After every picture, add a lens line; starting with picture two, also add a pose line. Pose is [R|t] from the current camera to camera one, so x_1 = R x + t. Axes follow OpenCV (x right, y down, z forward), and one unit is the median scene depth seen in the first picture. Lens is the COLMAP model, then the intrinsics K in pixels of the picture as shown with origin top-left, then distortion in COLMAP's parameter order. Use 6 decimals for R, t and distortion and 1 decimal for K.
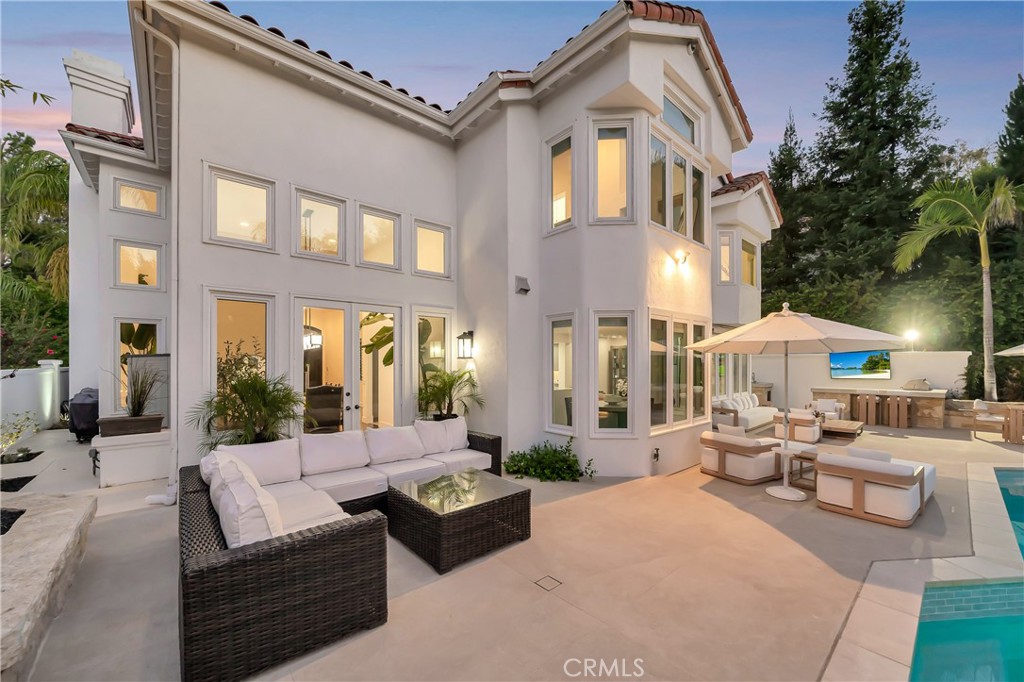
lens RADIAL K [[400.1, 0, 509.9], [0, 400.1, 358.4], [0, 0, 1]] dist [-0.002019, -0.000230]
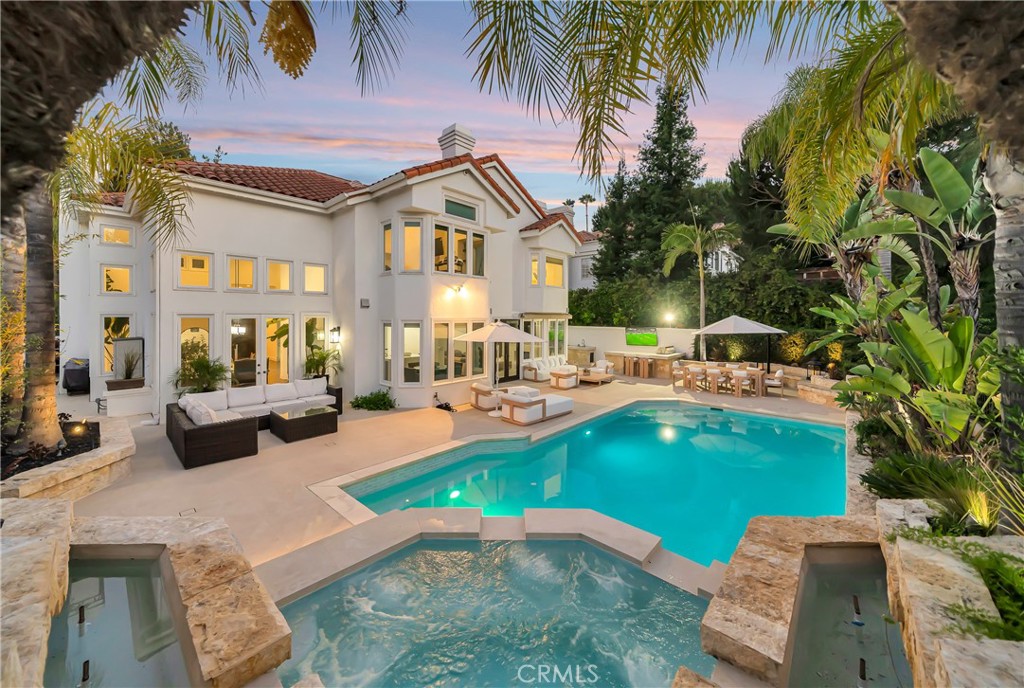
lens RADIAL K [[379.3, 0, 512.7], [0, 379.3, 318.7], [0, 0, 1]] dist [0.000500, -0.000046]
pose [[0.990871, 0.009963, 0.134448, 0.448775], [-0.012296, 0.999788, 0.016540, -0.146555], [-0.134255, -0.018042, 0.990783, -0.761724]]
